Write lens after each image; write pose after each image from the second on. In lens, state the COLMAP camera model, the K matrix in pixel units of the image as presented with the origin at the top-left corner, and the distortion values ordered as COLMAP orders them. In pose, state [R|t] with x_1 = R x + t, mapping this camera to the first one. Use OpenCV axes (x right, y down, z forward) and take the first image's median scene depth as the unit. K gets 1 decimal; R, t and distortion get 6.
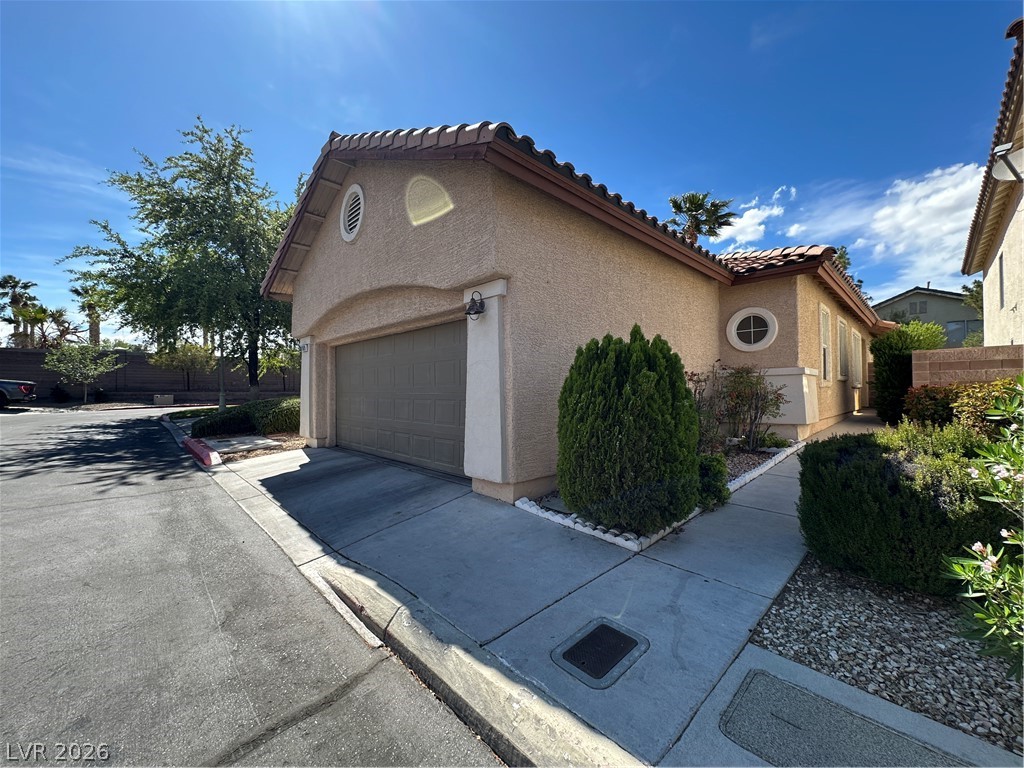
lens RADIAL K [[409.7, 0, 512.0], [0, 409.7, 384.0], [0, 0, 1]] dist [0.000263, -0.000080]
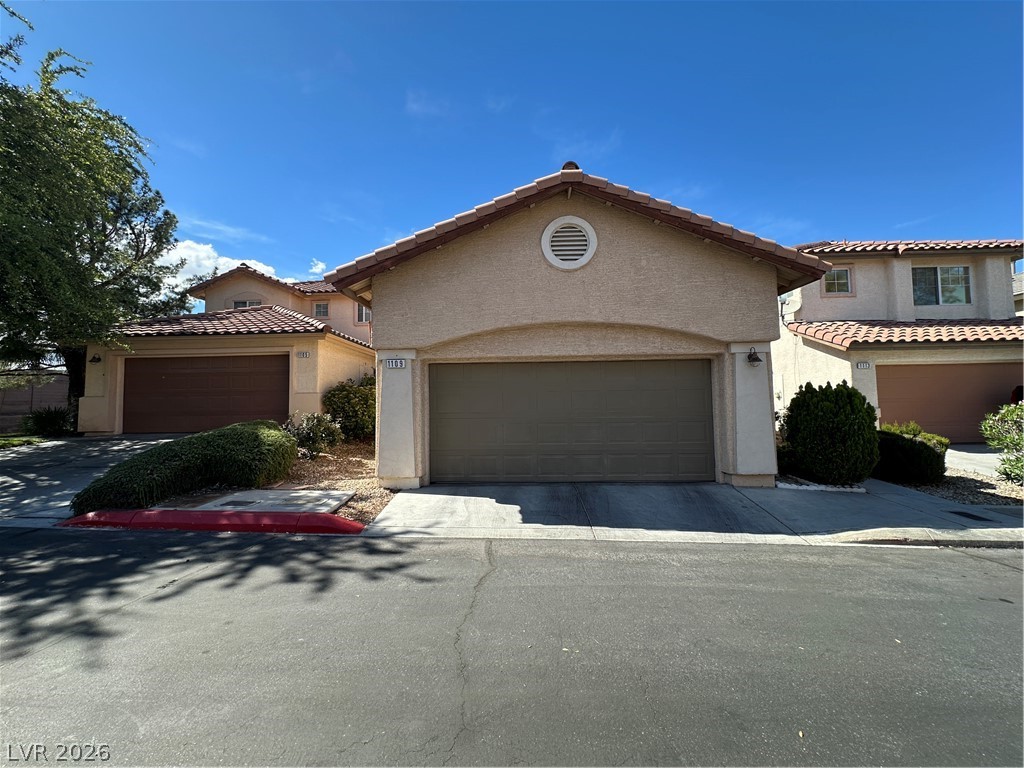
lens RADIAL K [[409.7, 0, 512.0], [0, 409.7, 384.0], [0, 0, 1]] dist [0.000263, -0.000080]
pose [[0.719069, 0.037352, 0.693934, -2.034530], [-0.000006, 0.998555, -0.053742, -0.014988], [-0.694938, 0.038640, 0.718030, 0.637596]]
